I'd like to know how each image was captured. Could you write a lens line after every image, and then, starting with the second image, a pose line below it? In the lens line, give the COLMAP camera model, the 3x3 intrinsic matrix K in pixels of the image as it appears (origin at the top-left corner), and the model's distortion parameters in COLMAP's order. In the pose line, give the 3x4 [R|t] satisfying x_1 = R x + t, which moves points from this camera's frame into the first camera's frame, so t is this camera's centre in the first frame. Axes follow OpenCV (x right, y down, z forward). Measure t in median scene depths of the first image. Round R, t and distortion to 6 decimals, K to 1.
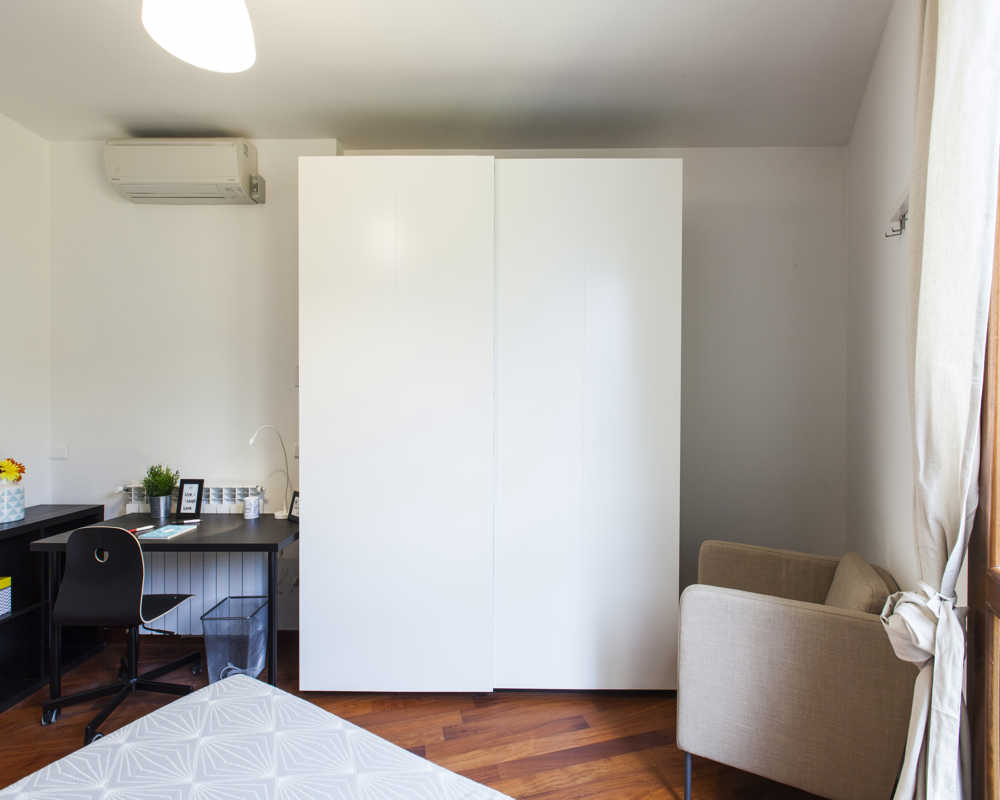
lens RADIAL K [[452.8, 0, 500.4], [0, 452.8, 409.9], [0, 0, 1]] dist [-0.000561, 0.000608]
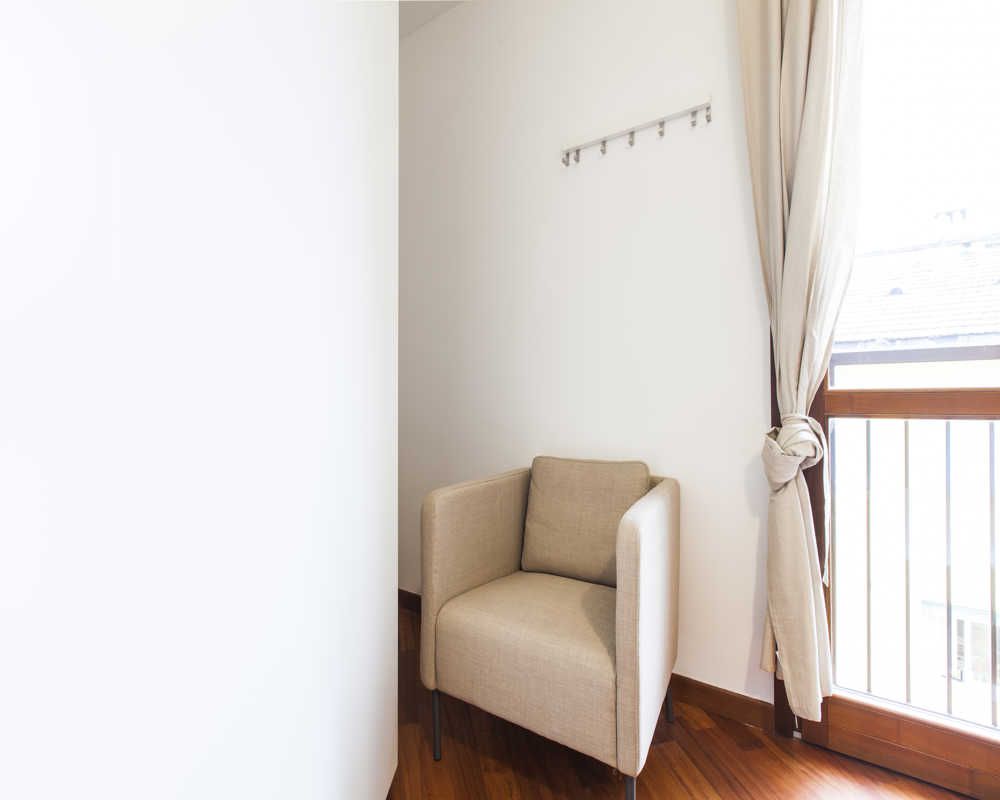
lens RADIAL K [[444.4, 0, 500.0], [0, 444.4, 400.0], [0, 0, 1]] dist [-0.003386, -0.000218]
pose [[0.030466, -0.003182, 0.999531, -0.155943], [0.016841, 0.999855, 0.002670, 0.127856], [-0.999394, 0.016752, 0.030515, 0.740043]]
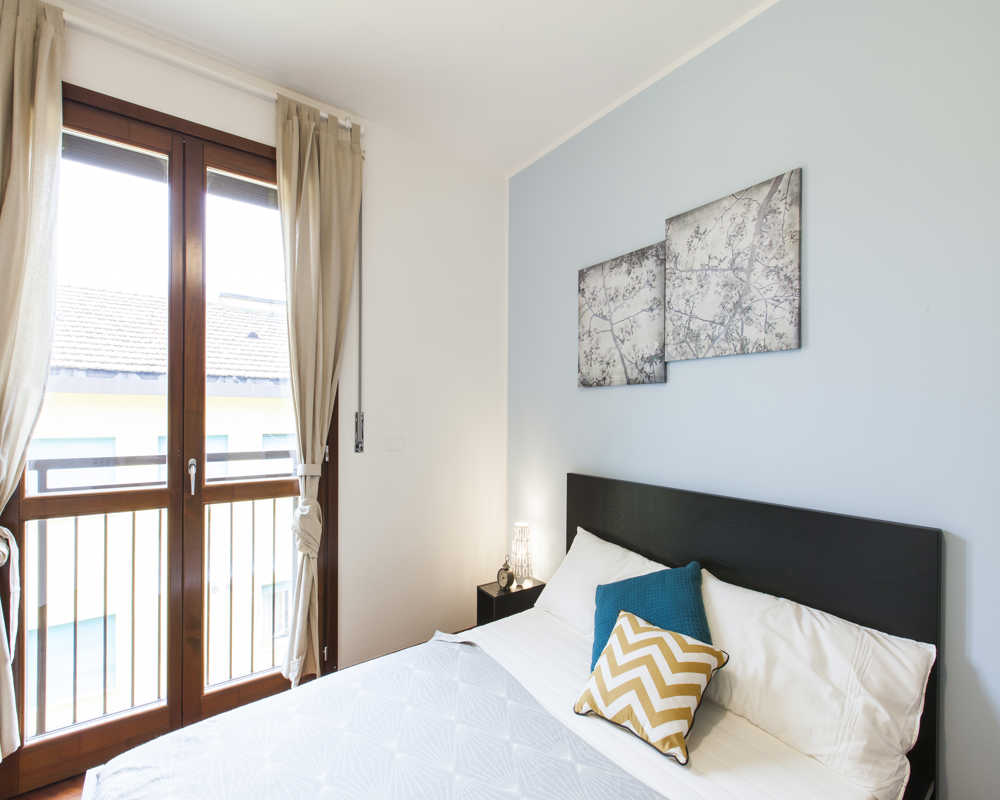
lens RADIAL K [[452.8, 0, 500.4], [0, 452.8, 409.9], [0, 0, 1]] dist [-0.000561, 0.000608]
pose [[-0.909059, -0.009445, 0.416561, -0.535735], [-0.005198, 0.999922, 0.011327, -0.019488], [-0.416636, 0.008132, -0.909037, 0.663488]]
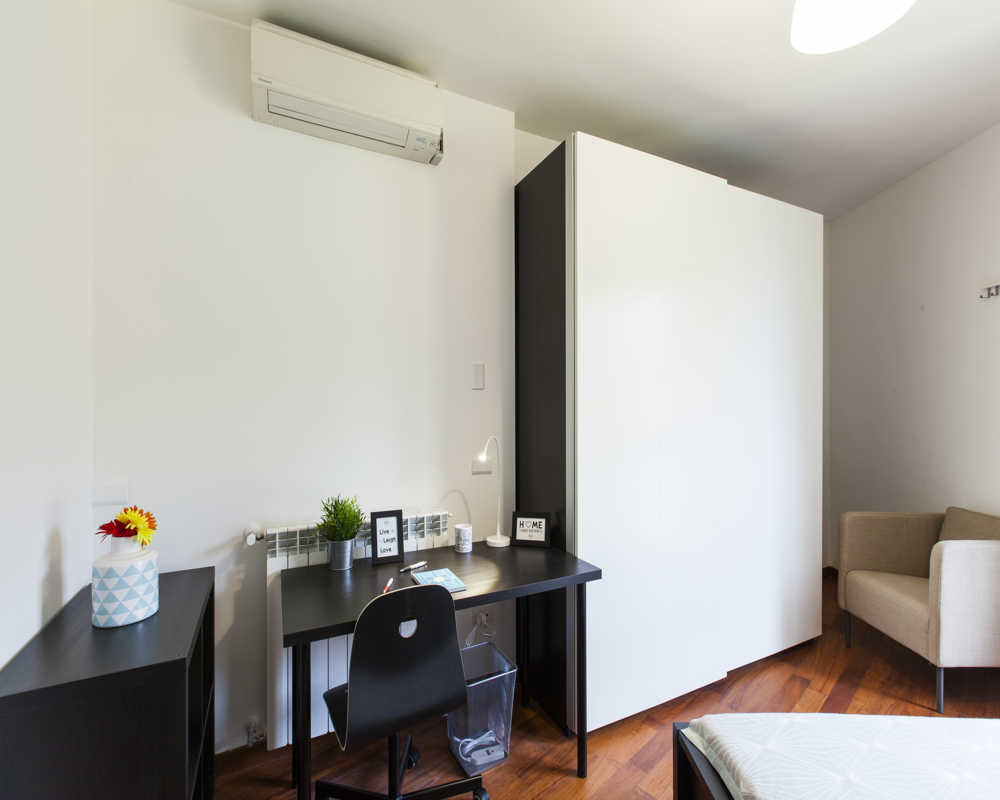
lens RADIAL K [[448.2, 0, 495.4], [0, 448.2, 407.8], [0, 0, 1]] dist [-0.000904, 0.000053]
pose [[0.892100, -0.004975, 0.451811, -0.862739], [0.009669, 0.999921, -0.008081, -0.010578], [-0.451735, 0.011578, 0.892077, 0.254090]]
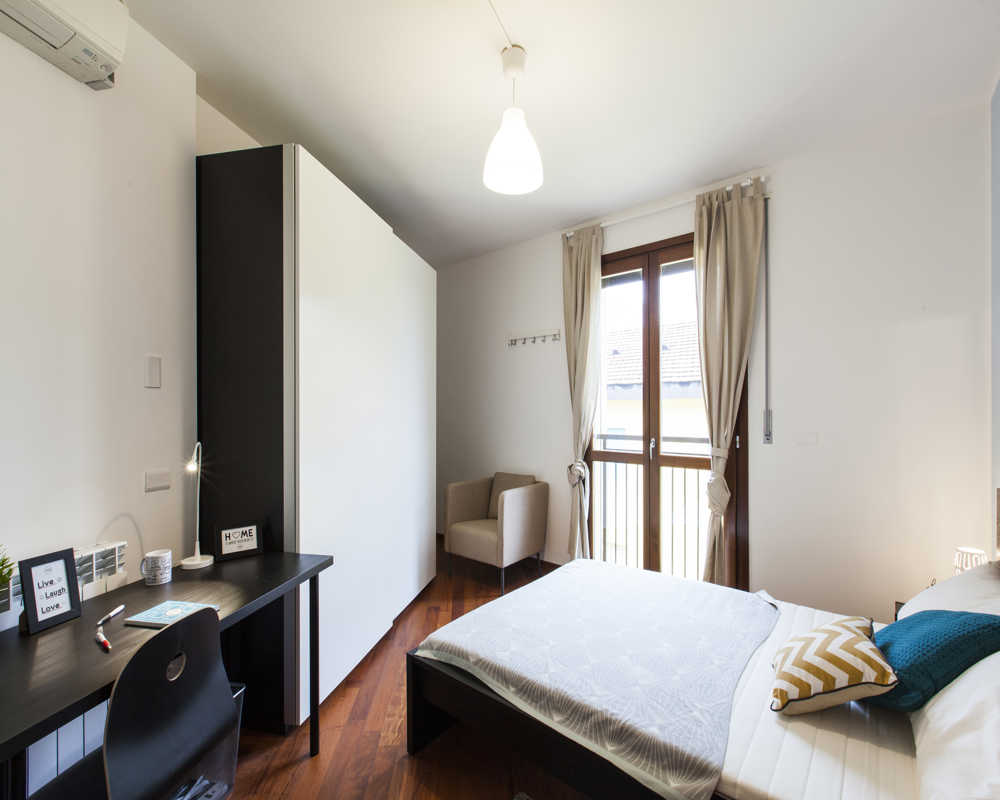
lens RADIAL K [[452.8, 0, 500.4], [0, 452.8, 409.9], [0, 0, 1]] dist [-0.000561, 0.000608]
pose [[0.185391, -0.001452, 0.982664, -1.118534], [0.011935, 0.999928, -0.000774, -0.011268], [-0.982592, 0.011872, 0.185395, 0.373750]]
